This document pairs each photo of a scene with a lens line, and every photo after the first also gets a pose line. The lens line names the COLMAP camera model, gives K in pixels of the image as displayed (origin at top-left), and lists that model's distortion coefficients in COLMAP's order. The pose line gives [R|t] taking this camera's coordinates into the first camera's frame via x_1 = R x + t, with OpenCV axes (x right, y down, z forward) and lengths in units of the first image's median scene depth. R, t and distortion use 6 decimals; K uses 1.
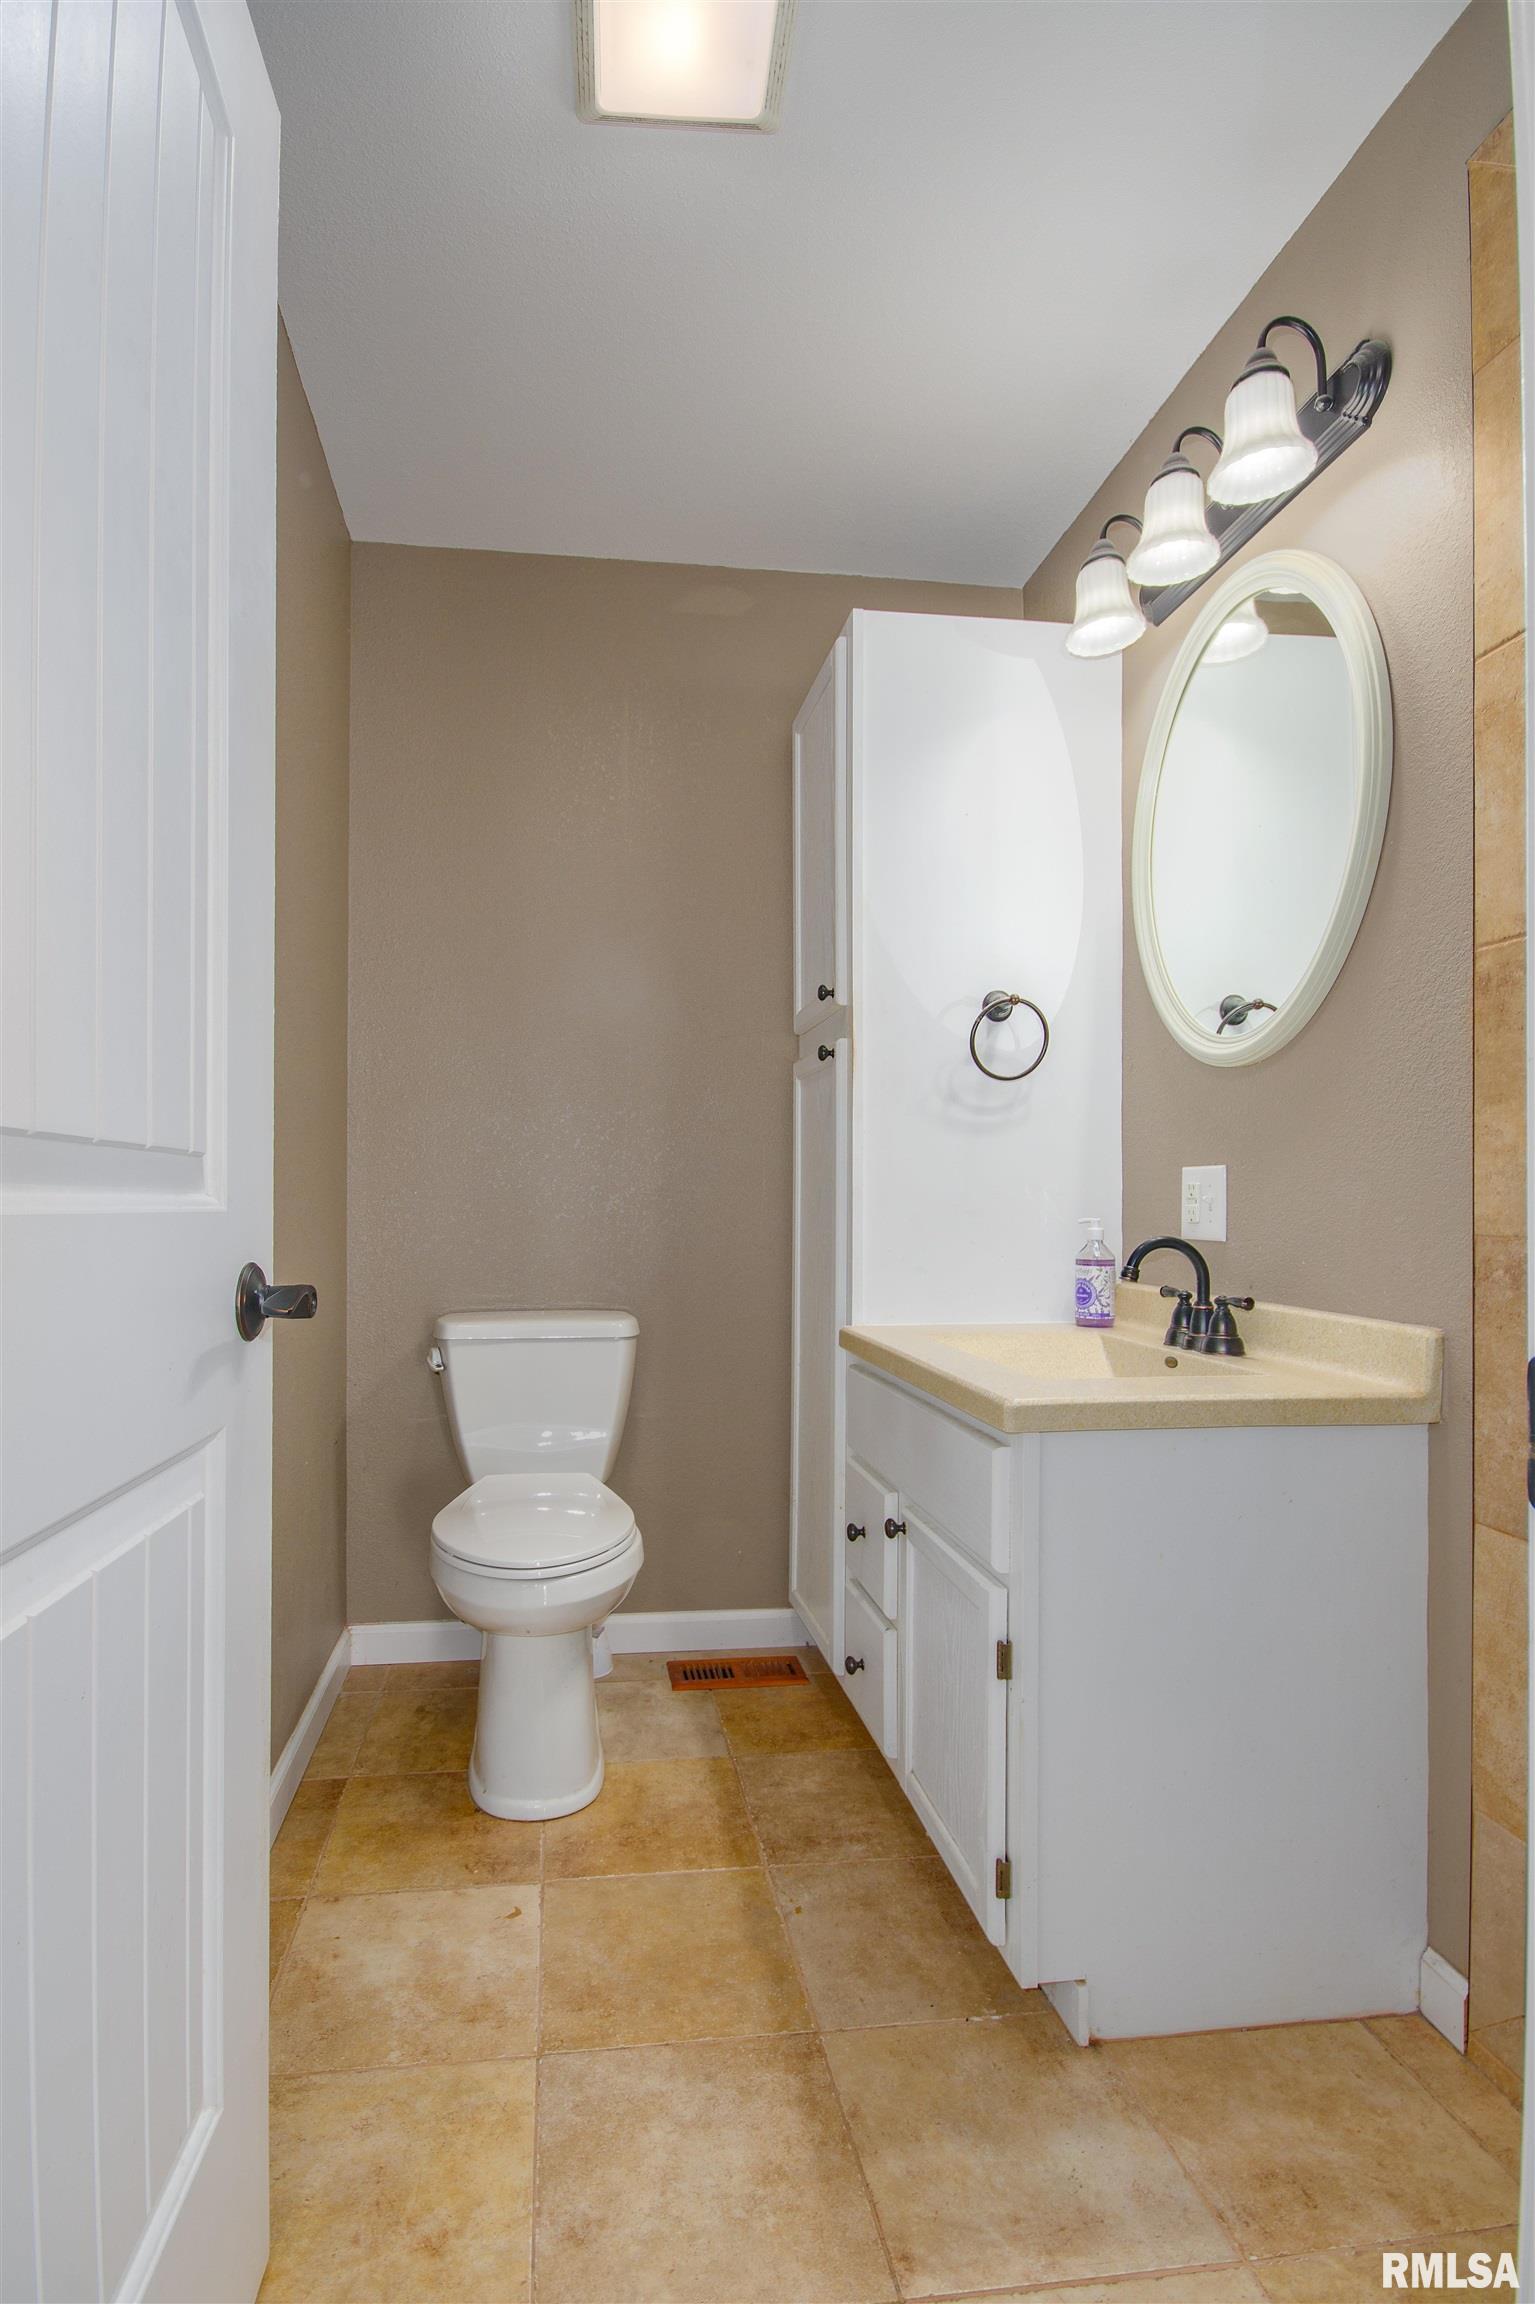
lens RADIAL K [[1007.3, 0, 735.8], [0, 1007.3, 1186.4], [0, 0, 1]] dist [-0.001879, -0.000122]
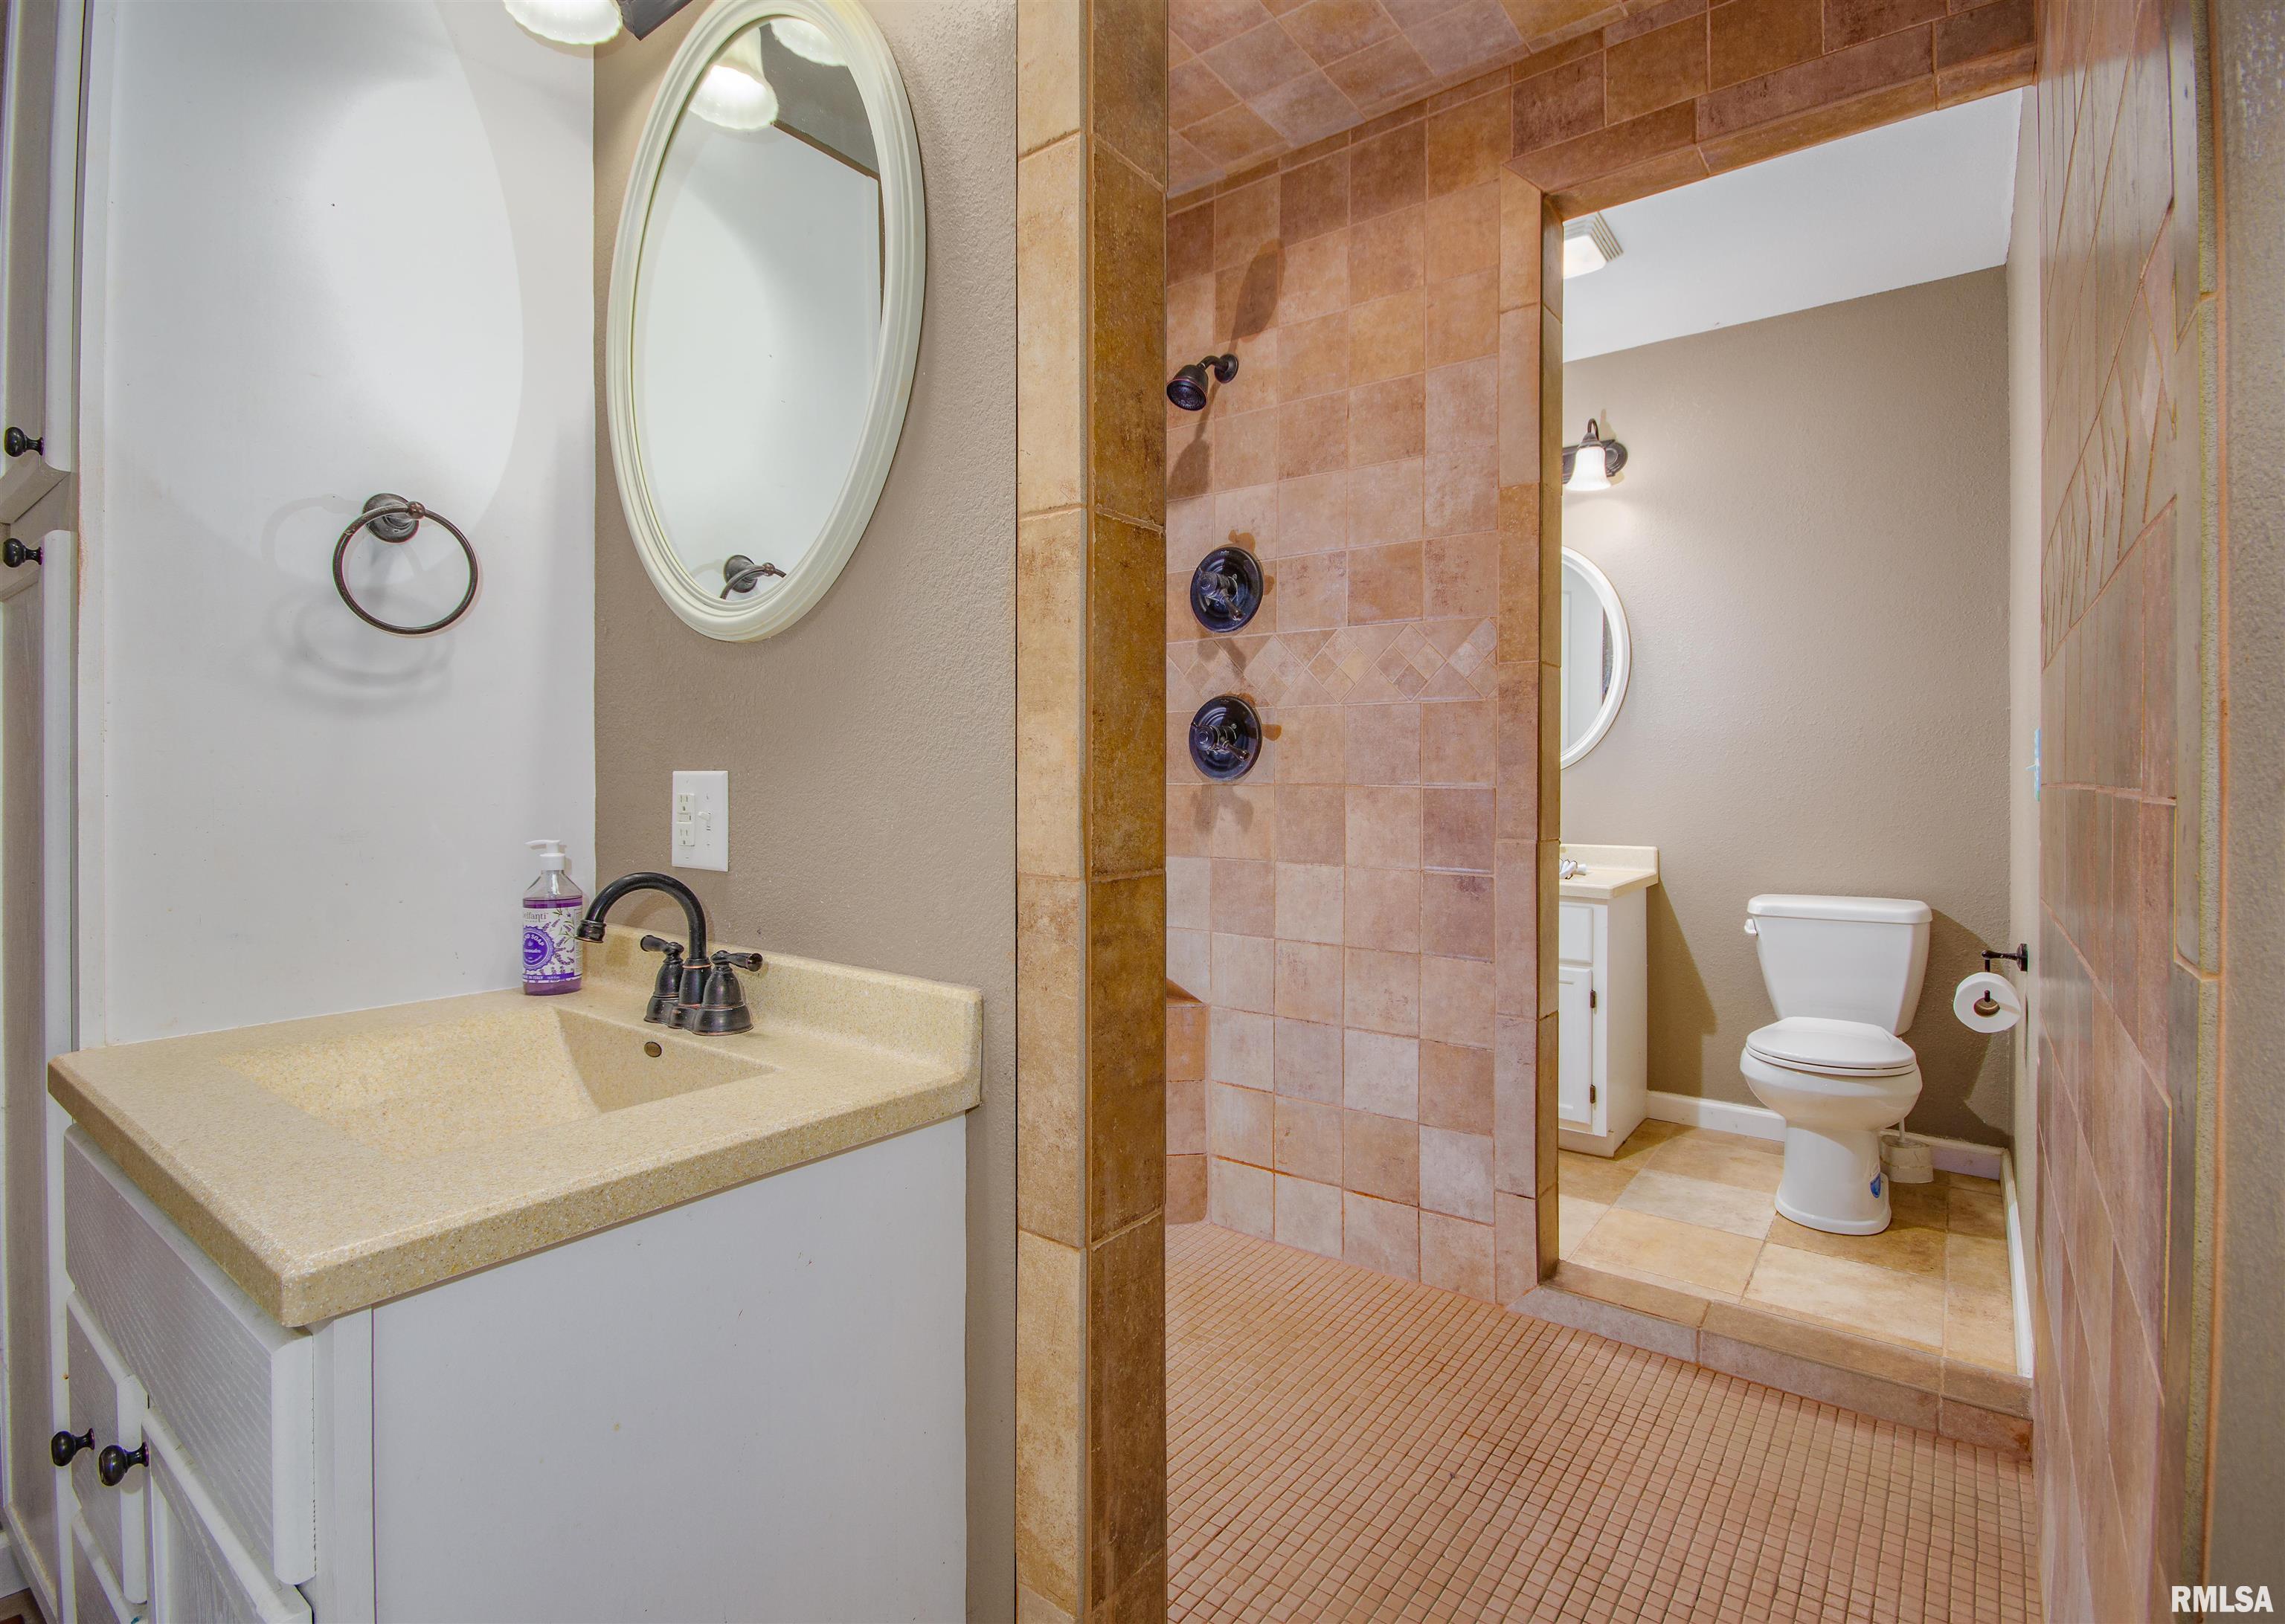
lens RADIAL K [[1090.0, 0, 1140.7], [0, 1090.0, 778.4], [0, 0, 1]] dist [-0.002083, -0.000954]
pose [[0.693297, -0.004933, 0.720635, 0.117189], [-0.001534, 0.999964, 0.008321, -0.023599], [-0.720650, -0.006875, 0.693265, 0.218717]]
